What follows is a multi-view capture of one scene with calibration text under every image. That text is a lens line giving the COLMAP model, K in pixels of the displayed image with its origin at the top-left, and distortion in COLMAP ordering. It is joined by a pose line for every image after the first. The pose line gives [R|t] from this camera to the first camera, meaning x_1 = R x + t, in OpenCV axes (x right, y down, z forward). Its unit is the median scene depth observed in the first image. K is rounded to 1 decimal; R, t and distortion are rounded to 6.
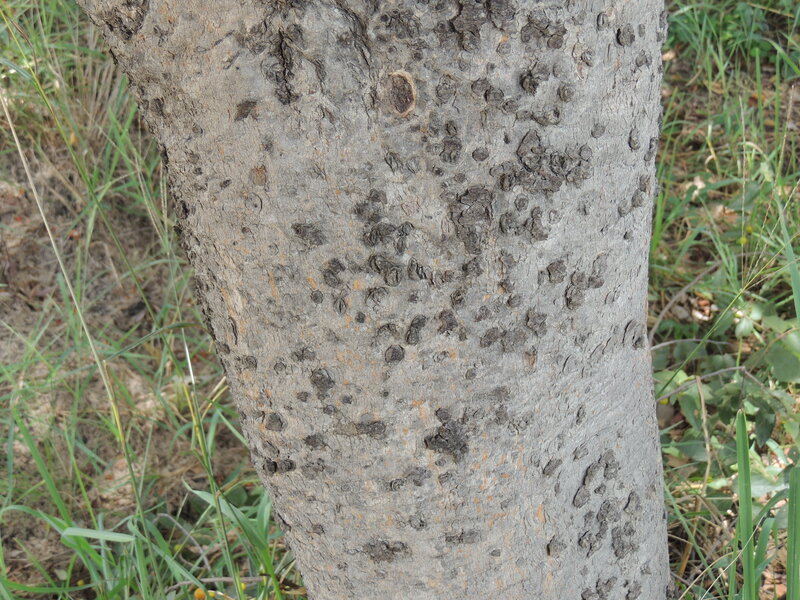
lens RADIAL K [[1284.5, 0, 399.6], [0, 1284.5, 300.1], [0, 0, 1]] dist [-0.113373, 0.000000]
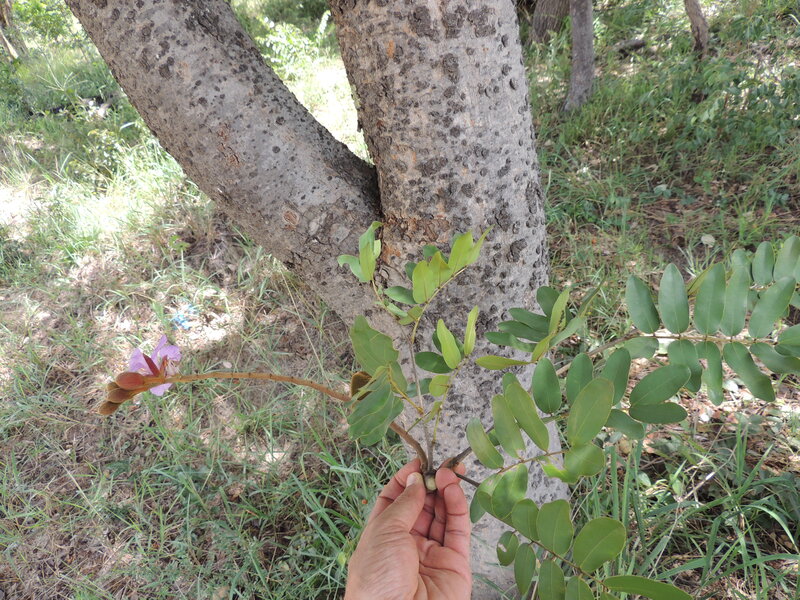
lens RADIAL K [[559.7, 0, 401.4], [0, 559.7, 299.7], [0, 0, 1]] dist [0.000902, 0.000021]
pose [[0.994520, -0.076816, -0.070920, -0.025695], [0.076648, 0.997045, -0.005090, -0.268193], [0.071101, -0.000374, 0.997469, -0.254494]]
